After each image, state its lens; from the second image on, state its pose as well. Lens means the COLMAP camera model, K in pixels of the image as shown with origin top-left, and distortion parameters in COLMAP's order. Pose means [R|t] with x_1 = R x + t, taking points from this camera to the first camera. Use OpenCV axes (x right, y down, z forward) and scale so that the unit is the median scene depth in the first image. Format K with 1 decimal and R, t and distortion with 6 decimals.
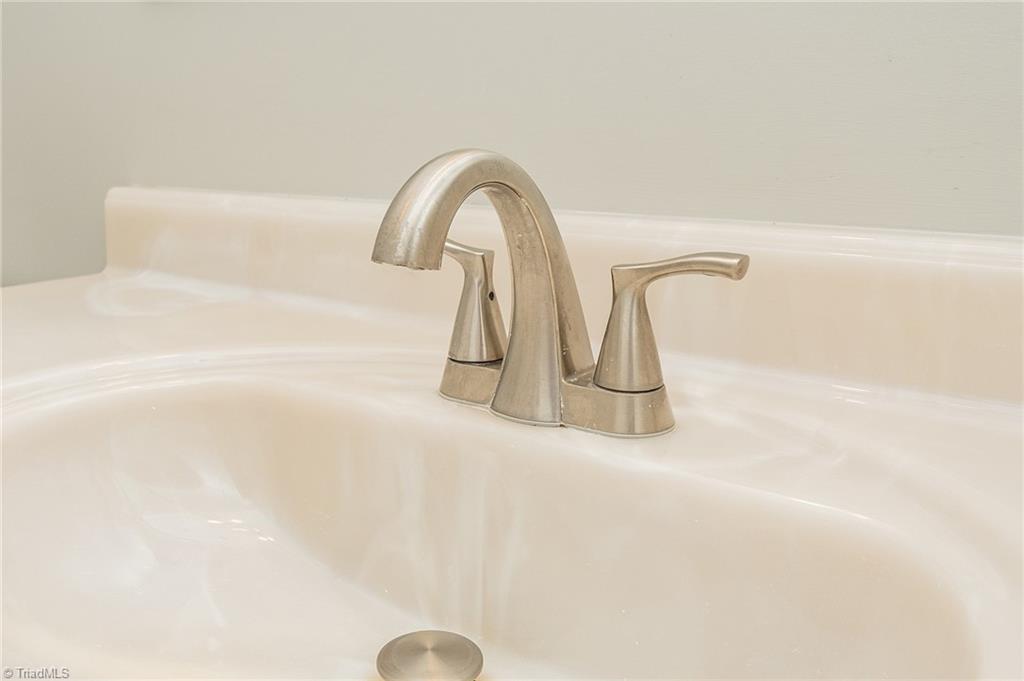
lens RADIAL K [[960.0, 0, 512.0], [0, 960.0, 340.5], [0, 0, 1]] dist [0.186820, 0.002203]
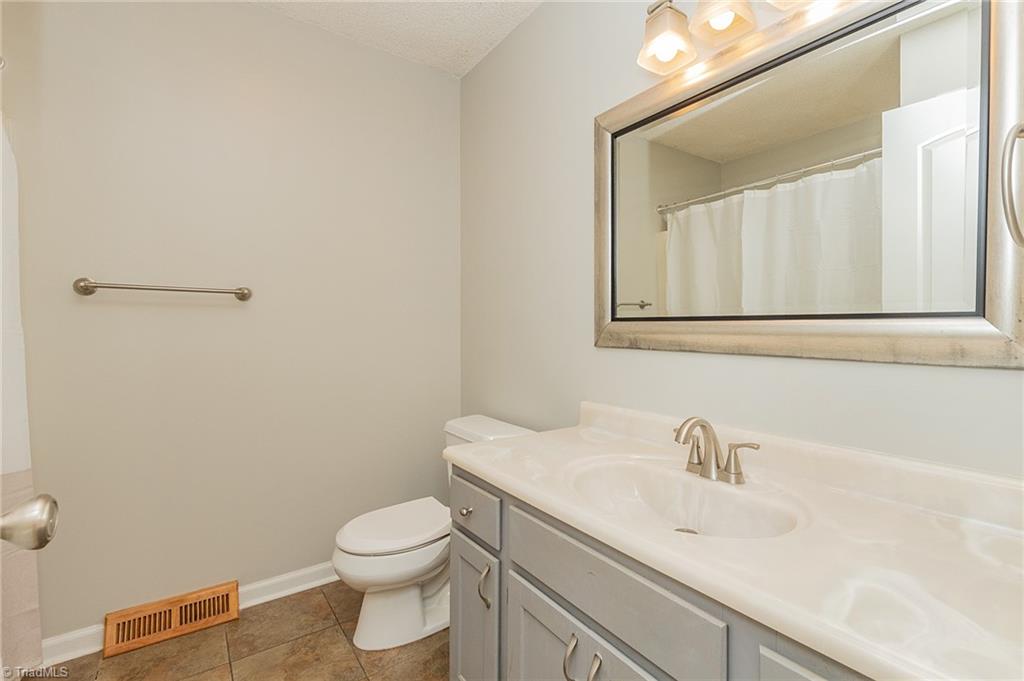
lens RADIAL K [[468.8, 0, 512.0], [0, 468.8, 340.5], [0, 0, 1]] dist [0.013430, -0.007358]
pose [[0.918440, -0.013335, -0.395335, 0.048532], [-0.072476, 0.976839, -0.201326, -0.032761], [0.388864, 0.213558, 0.896202, -1.361044]]
